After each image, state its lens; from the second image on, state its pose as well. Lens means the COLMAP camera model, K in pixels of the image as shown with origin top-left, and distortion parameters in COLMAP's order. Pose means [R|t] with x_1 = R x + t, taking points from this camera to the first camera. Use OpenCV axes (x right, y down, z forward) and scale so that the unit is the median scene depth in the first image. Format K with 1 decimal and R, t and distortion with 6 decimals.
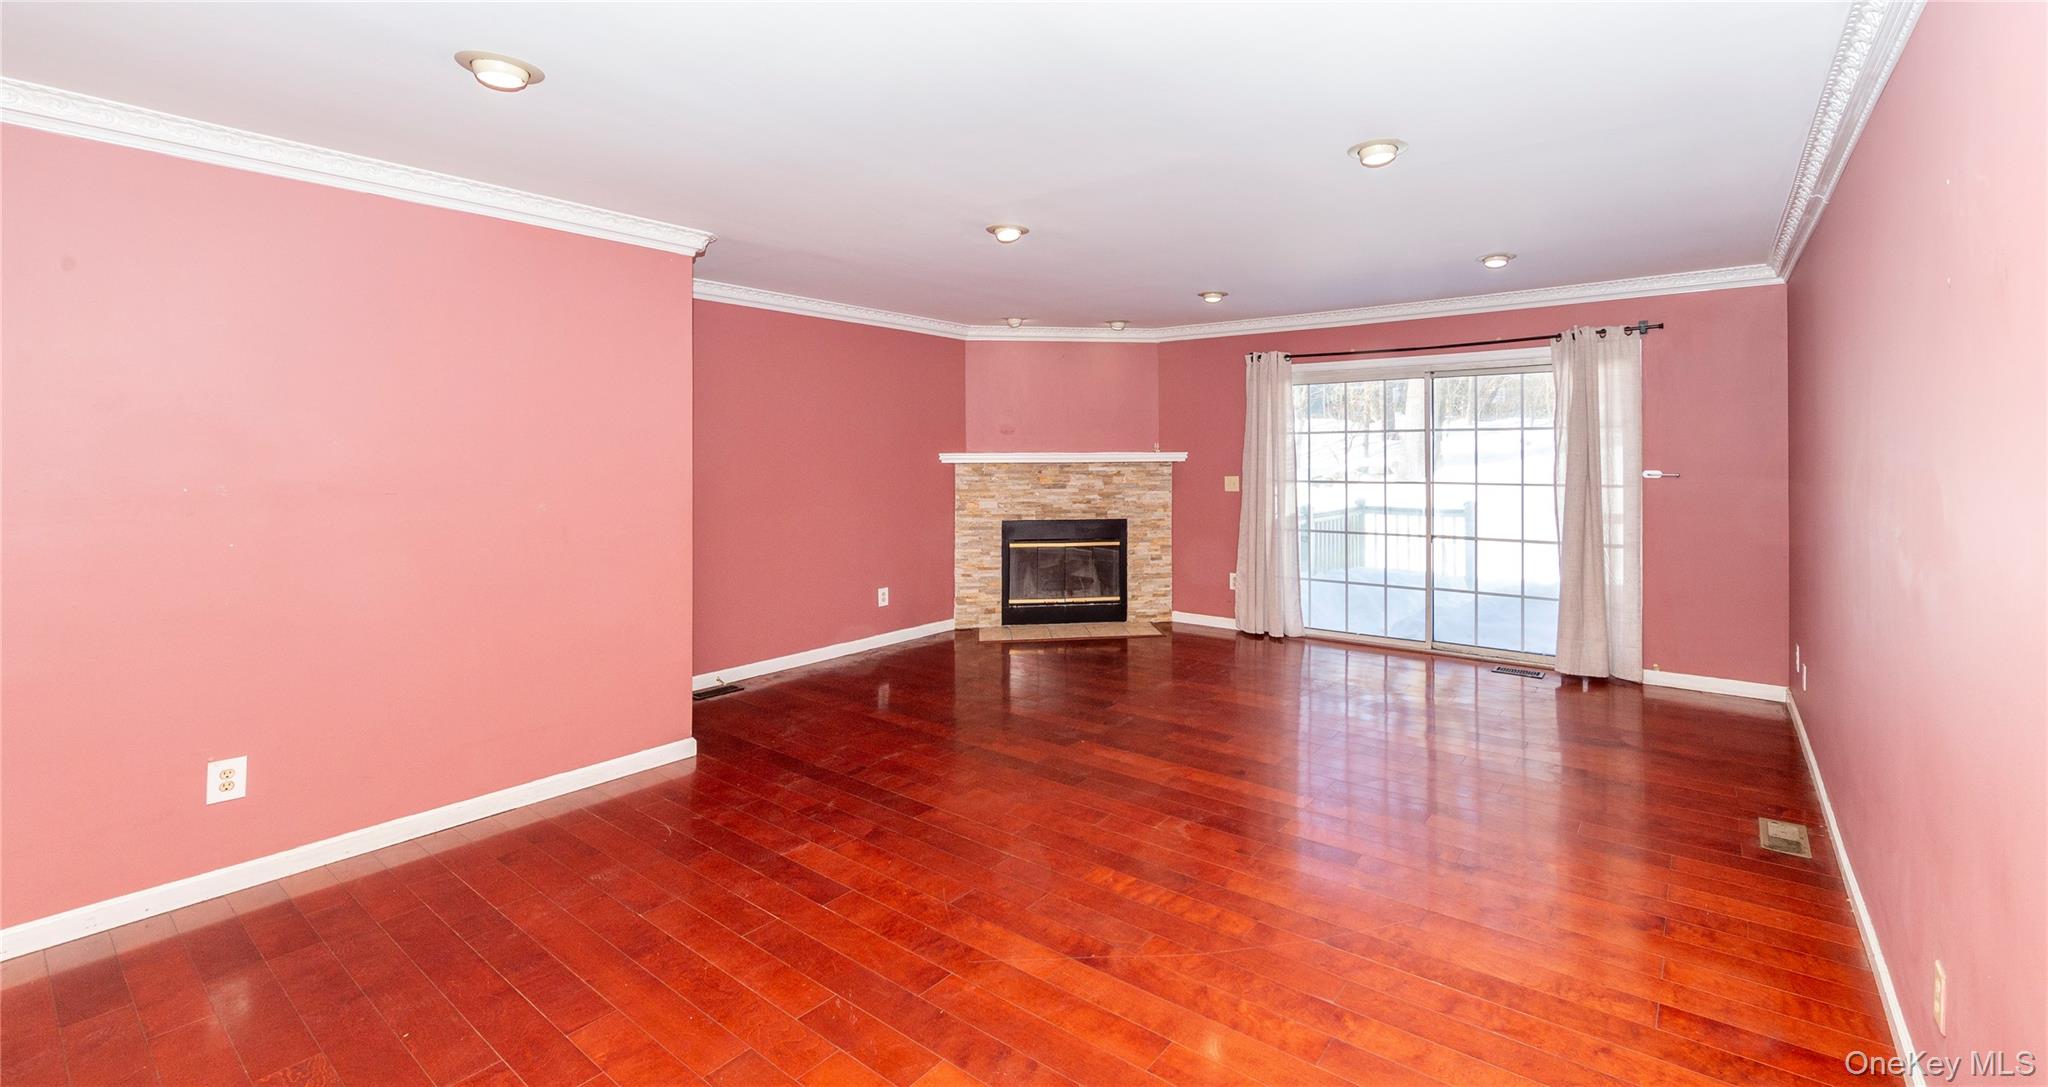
lens RADIAL K [[815.2, 0, 1071.5], [0, 815.2, 450.4], [0, 0, 1]] dist [-0.007675, 0.002169]
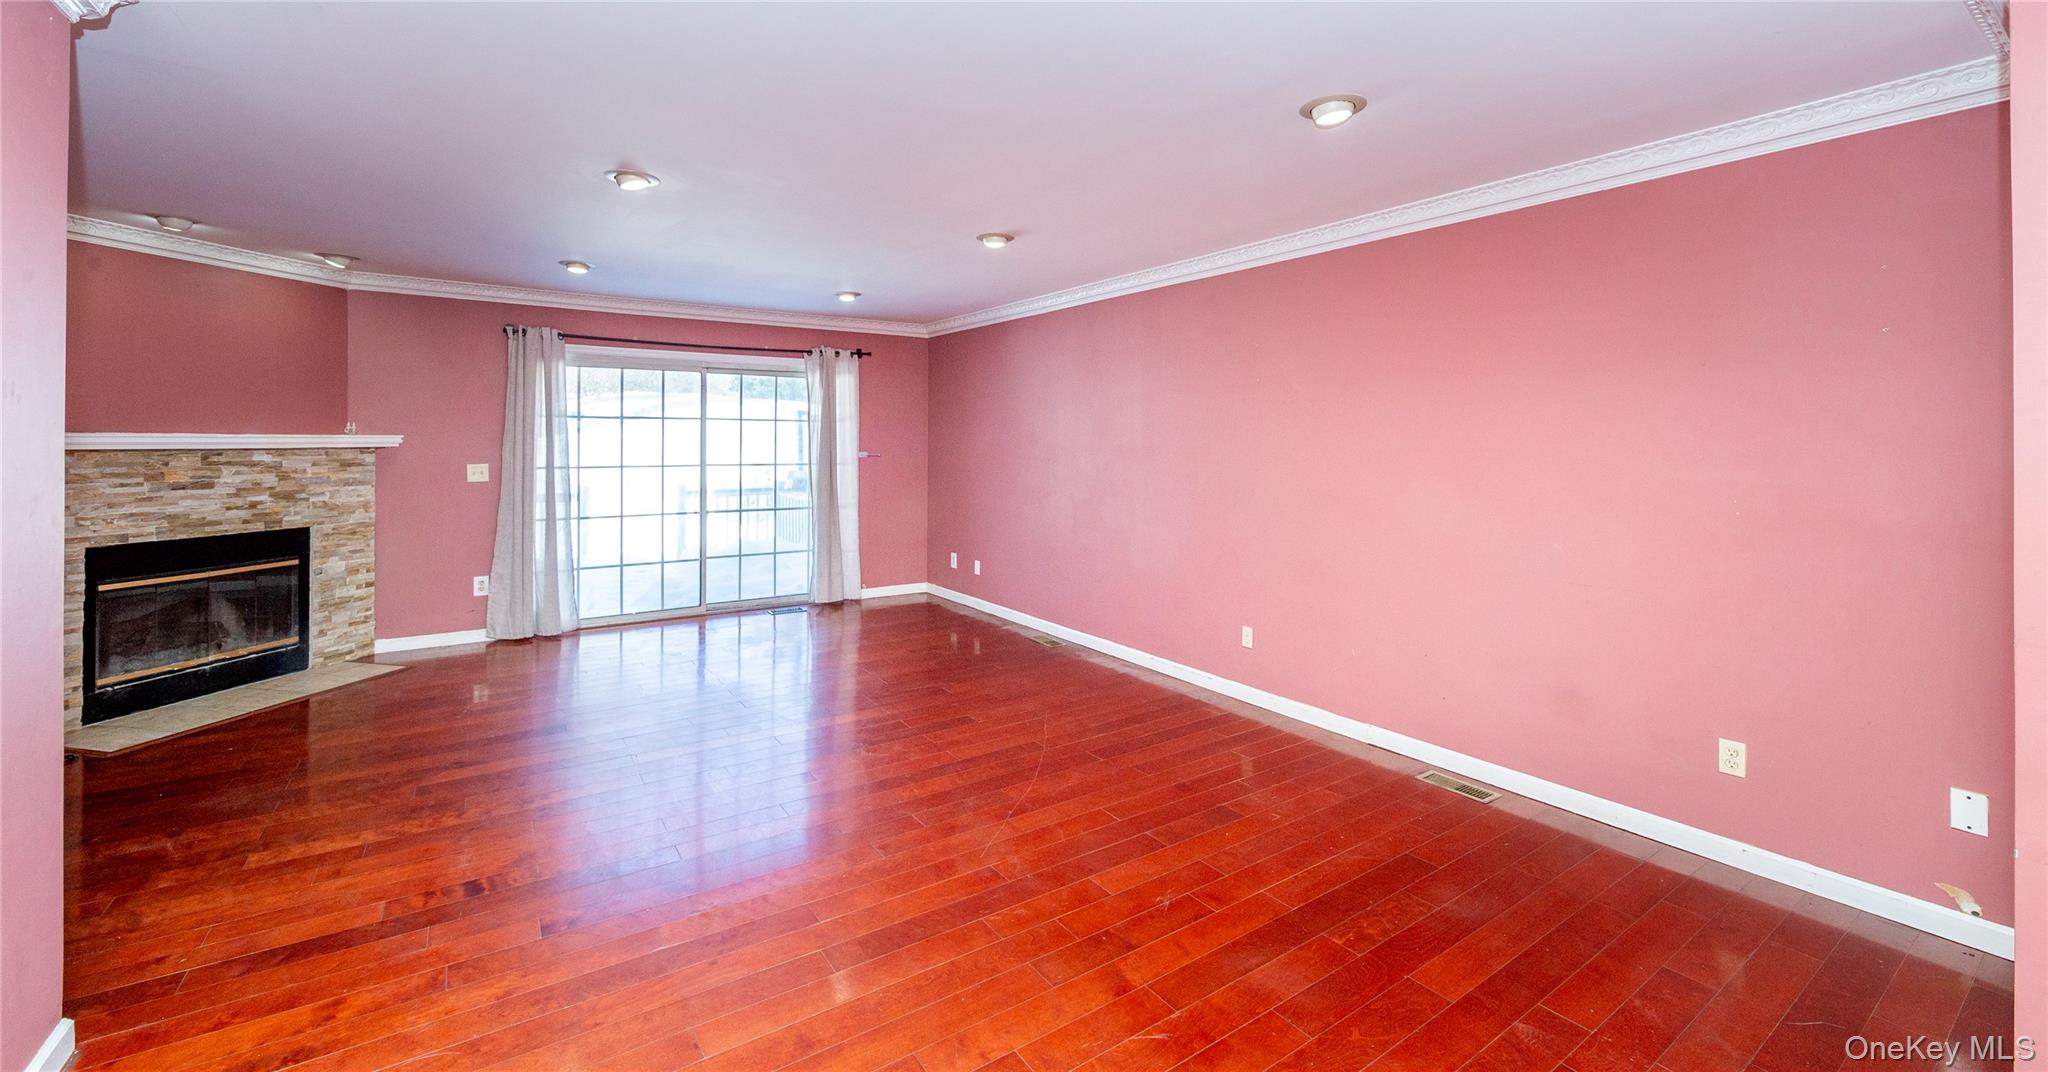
lens RADIAL K [[815.2, 0, 1020.1], [0, 815.2, 443.8], [0, 0, 1]] dist [-0.007675, 0.002169]
pose [[0.345030, 0.002176, 0.938589, -0.404266], [-0.011635, 0.999930, 0.001959, 0.002186], [-0.938519, -0.011596, 0.345031, 0.169344]]
